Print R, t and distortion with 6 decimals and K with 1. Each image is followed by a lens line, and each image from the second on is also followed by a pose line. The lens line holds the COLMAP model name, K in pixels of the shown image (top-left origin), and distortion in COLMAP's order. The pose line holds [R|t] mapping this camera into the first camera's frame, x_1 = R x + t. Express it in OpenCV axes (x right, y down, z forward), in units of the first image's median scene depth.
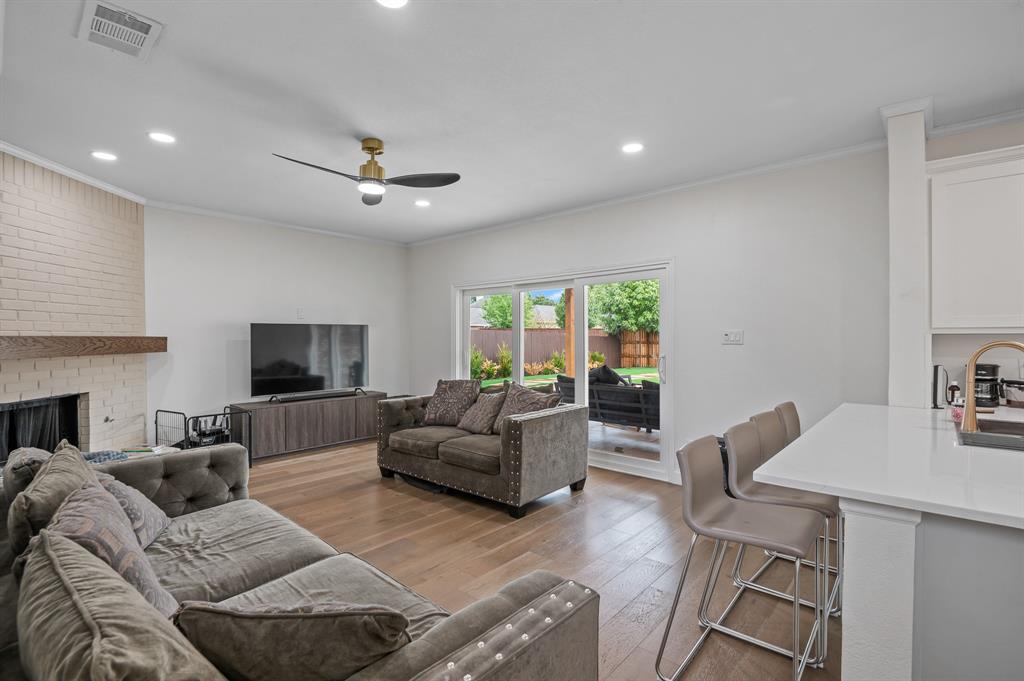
lens RADIAL K [[474.8, 0, 523.0], [0, 474.8, 340.8], [0, 0, 1]] dist [-0.032074, -0.000266]
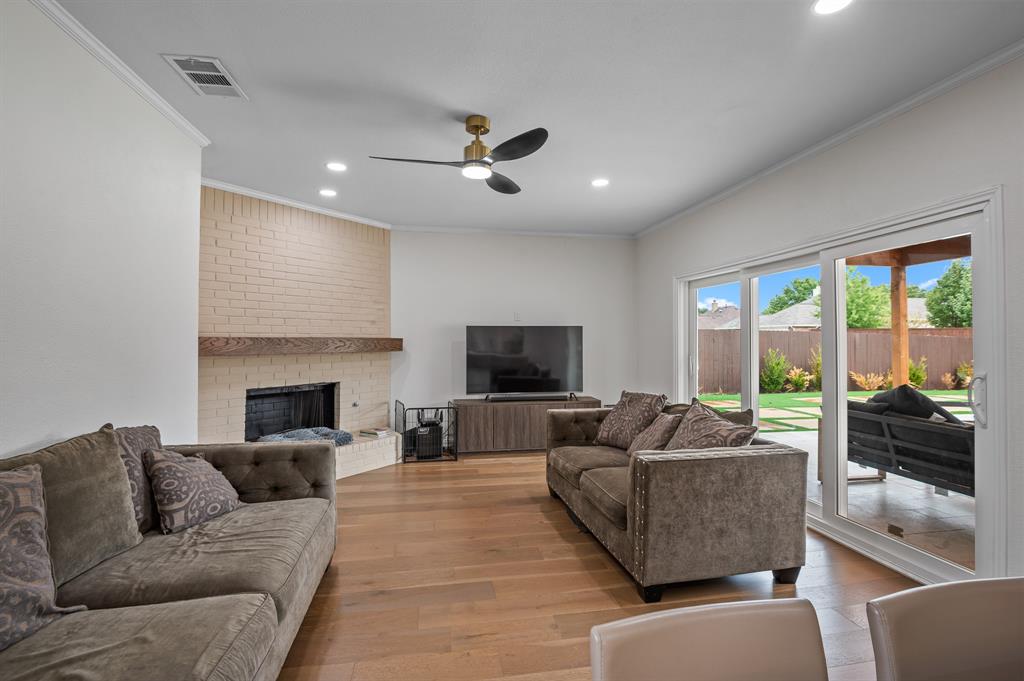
lens RADIAL K [[469.8, 0, 512.3], [0, 469.8, 332.9], [0, 0, 1]] dist [-0.012370, -0.006002]
pose [[0.773782, -0.005974, -0.633424, 0.225832], [-0.007585, 0.999796, -0.018695, -0.002511], [0.633407, 0.019271, 0.773579, 0.282077]]
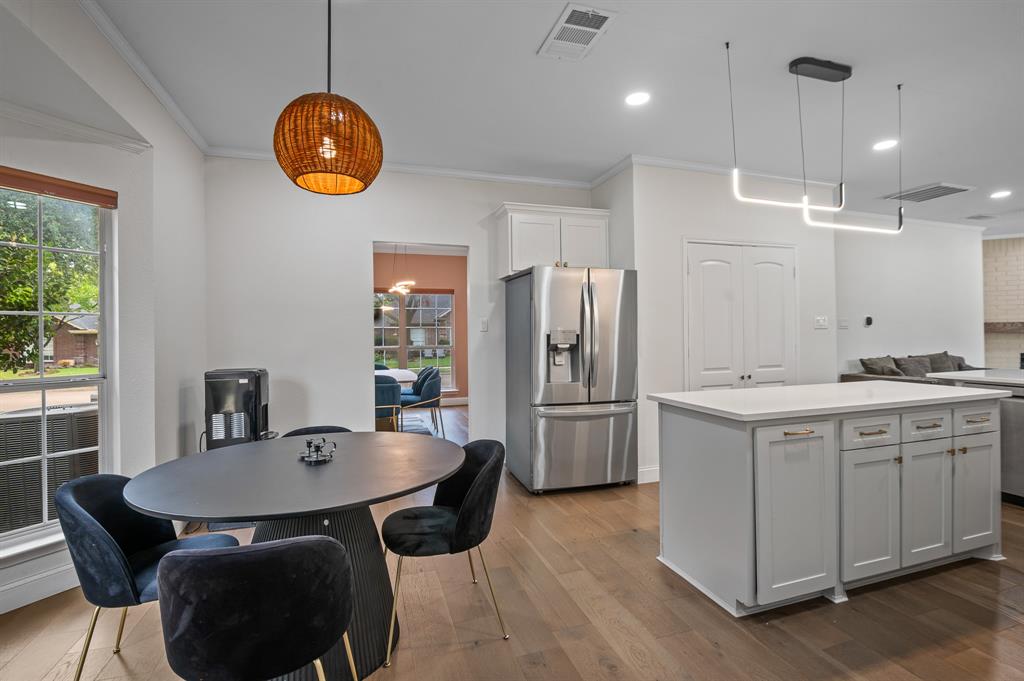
lens RADIAL K [[465.2, 0, 508.4], [0, 465.2, 329.7], [0, 0, 1]] dist [-0.028628, -0.000348]
pose [[-0.526263, 0.000081, -0.850322, 1.508663], [0.005060, 0.999983, -0.003036, 0.015202], [0.850307, -0.005901, -0.526255, -0.025030]]
